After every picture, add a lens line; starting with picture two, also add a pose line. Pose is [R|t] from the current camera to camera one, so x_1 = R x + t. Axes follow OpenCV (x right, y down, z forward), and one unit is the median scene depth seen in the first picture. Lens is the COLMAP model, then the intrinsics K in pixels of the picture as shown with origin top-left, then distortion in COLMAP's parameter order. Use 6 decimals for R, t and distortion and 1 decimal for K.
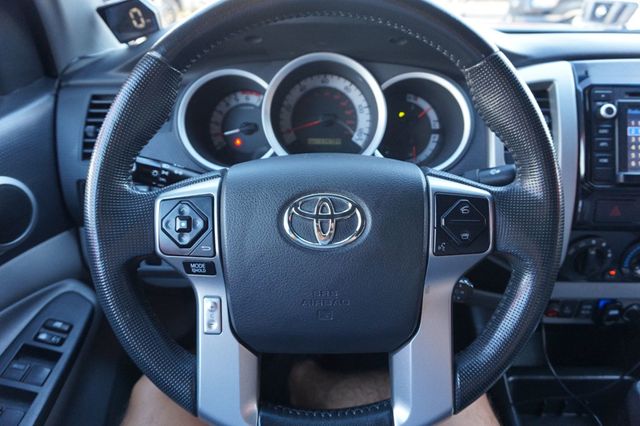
lens RADIAL K [[441.1, 0, 322.3], [0, 441.1, 211.0], [0, 0, 1]] dist [-0.027491, 0.036856]
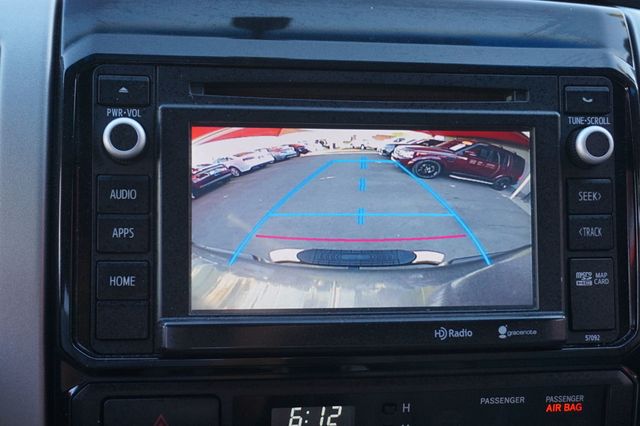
lens RADIAL K [[883.7, 0, 315.8], [0, 883.7, 198.2], [0, 0, 1]] dist [0.040307, 0.000000]
pose [[0.990527, -0.002729, 0.137294, 0.681588], [0.007241, 0.999450, -0.032374, -0.152936], [-0.137130, 0.033062, 0.990001, 0.295446]]
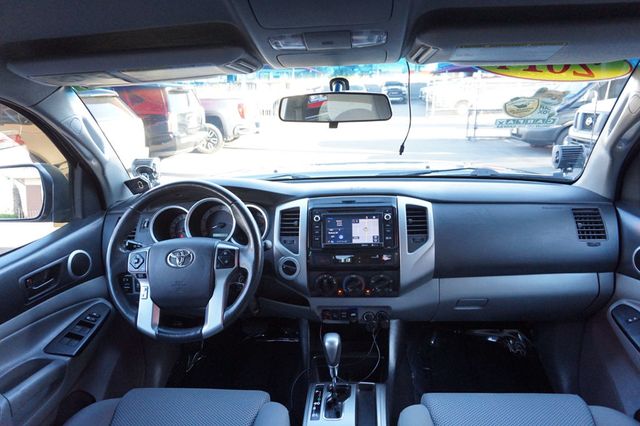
lens RADIAL K [[441.1, 0, 318.0], [0, 441.1, 217.6], [0, 0, 1]] dist [-0.027491, 0.036856]
pose [[0.993761, -0.028456, -0.107841, 0.889120], [0.003976, 0.975329, -0.220720, 0.292628], [0.111462, 0.218914, 0.969357, -1.307822]]
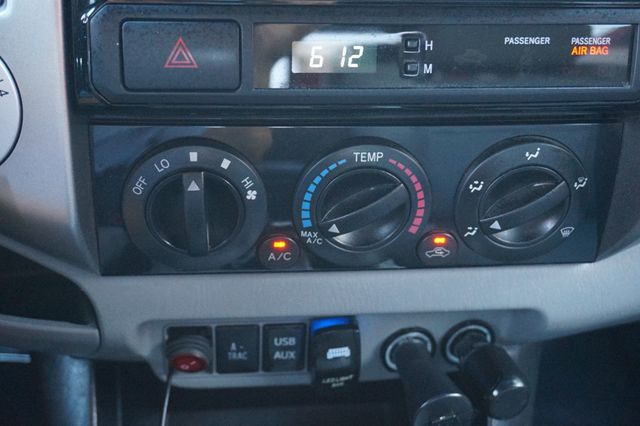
lens RADIAL K [[883.7, 0, 318.8], [0, 883.7, 211.3], [0, 0, 1]] dist [0.040307, 0.000000]
pose [[0.992622, -0.023702, 0.118908, 0.678021], [0.018092, 0.998682, 0.048036, 0.087801], [-0.119890, -0.045531, 0.991743, 0.306064]]
